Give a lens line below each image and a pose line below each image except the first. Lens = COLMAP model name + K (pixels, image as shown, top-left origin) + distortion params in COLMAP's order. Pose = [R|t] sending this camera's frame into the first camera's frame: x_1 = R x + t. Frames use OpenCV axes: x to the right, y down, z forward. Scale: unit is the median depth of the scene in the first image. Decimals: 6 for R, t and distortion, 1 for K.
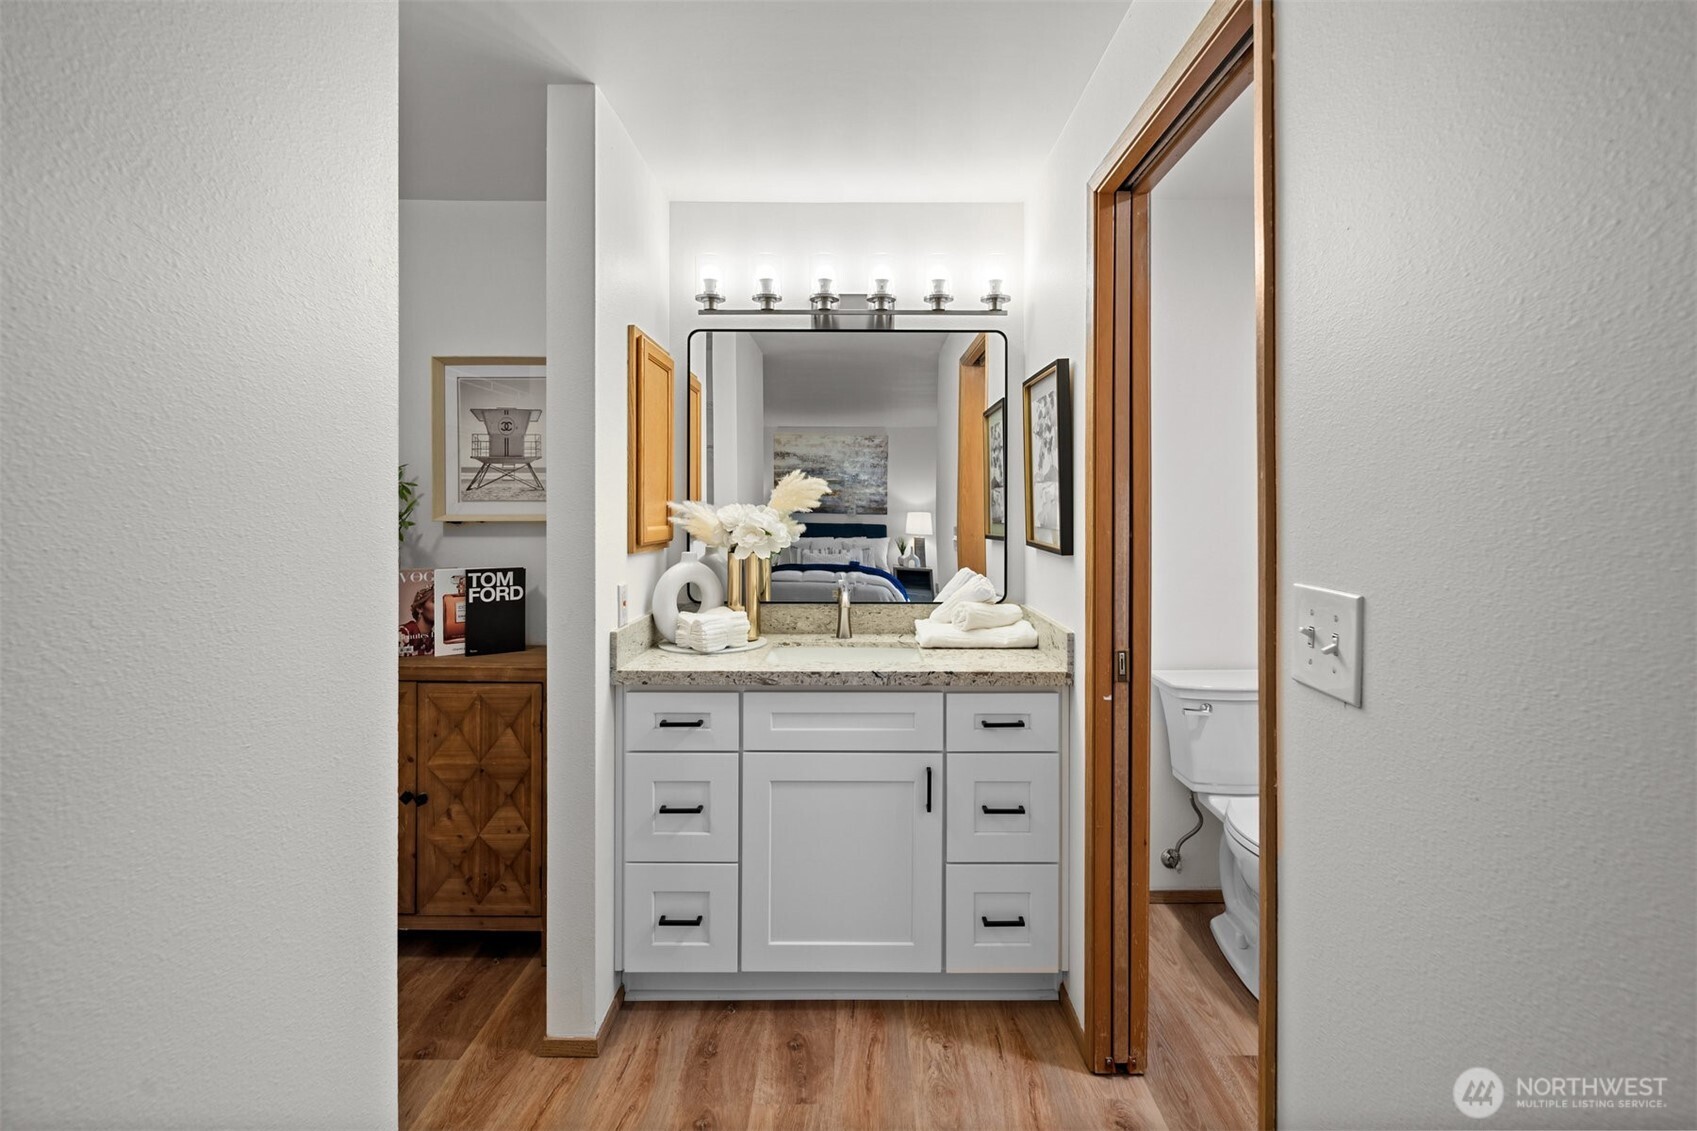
lens RADIAL K [[732.5, 0, 850.7], [0, 732.5, 518.9], [0, 0, 1]] dist [0.000229, -0.000046]
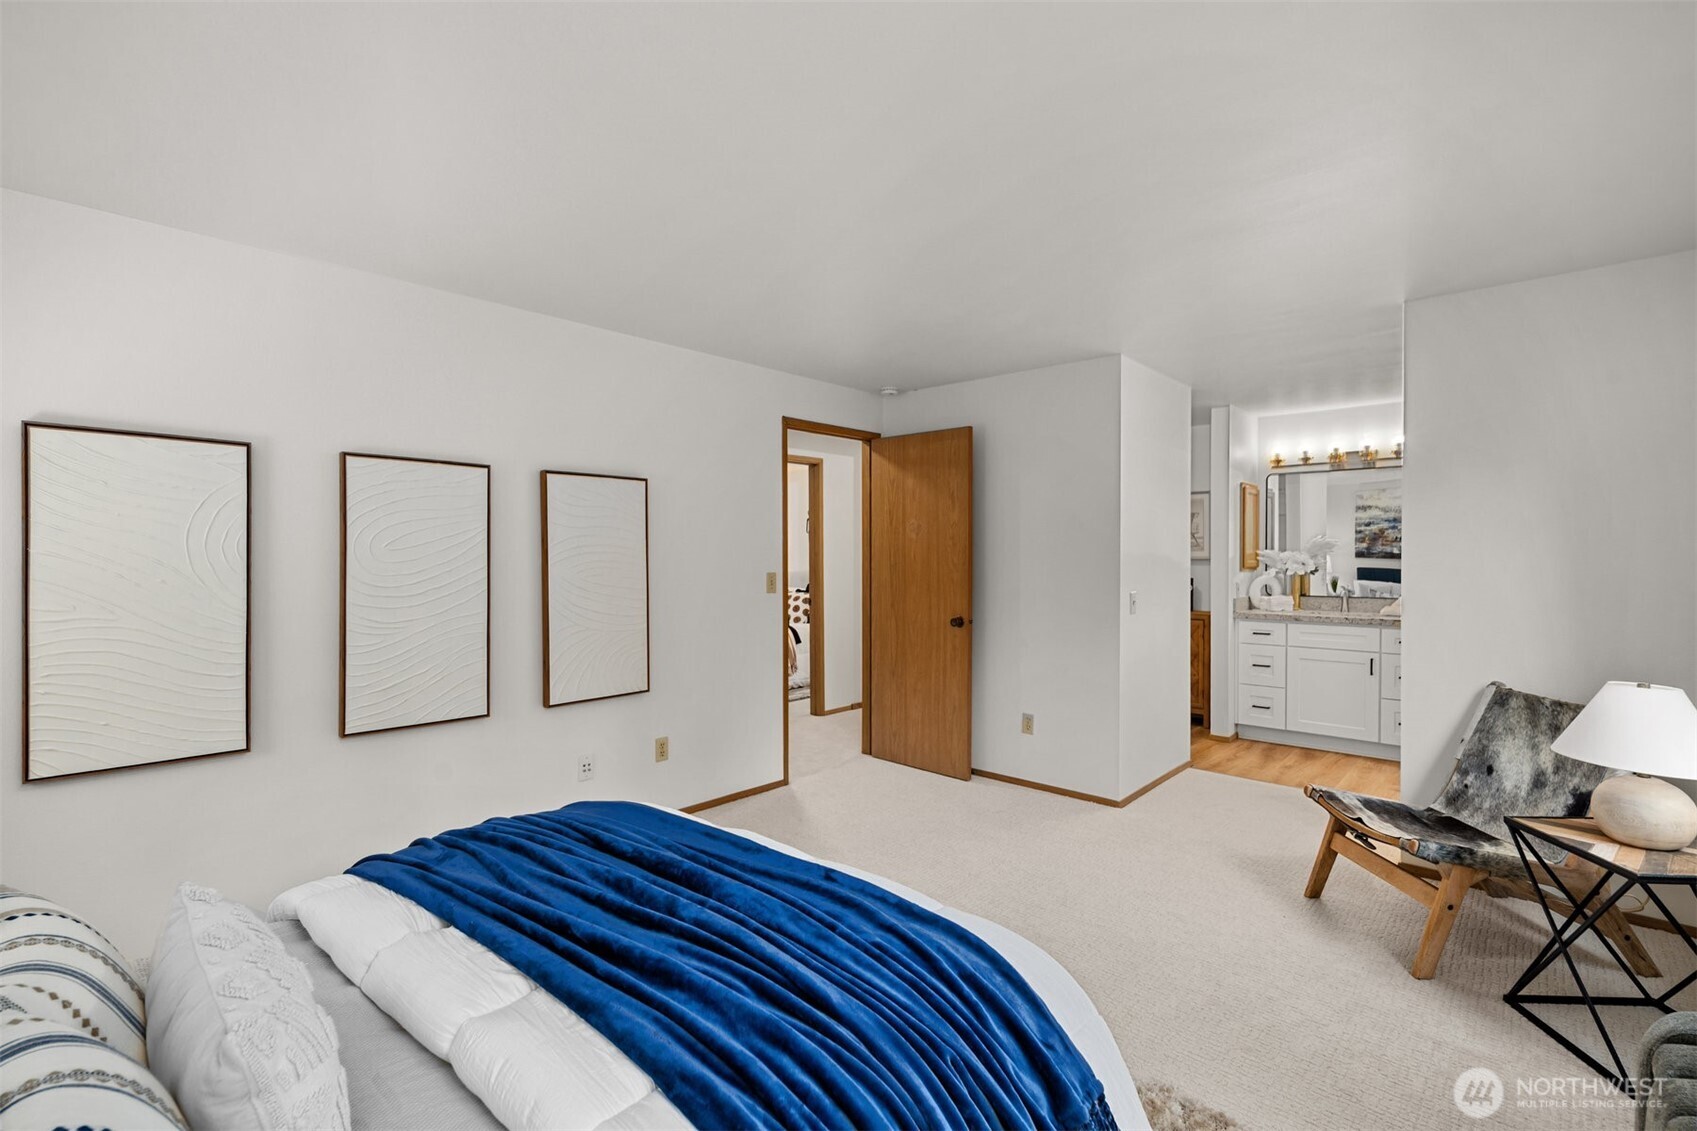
lens RADIAL K [[752.1, 0, 857.4], [0, 752.1, 560.3], [0, 0, 1]] dist [0.000516, -0.000184]
pose [[0.735077, 0.000964, -0.677983, 0.467897], [-0.002310, 0.999997, -0.001082, 0.014821], [0.677979, 0.002362, 0.735077, -1.730920]]
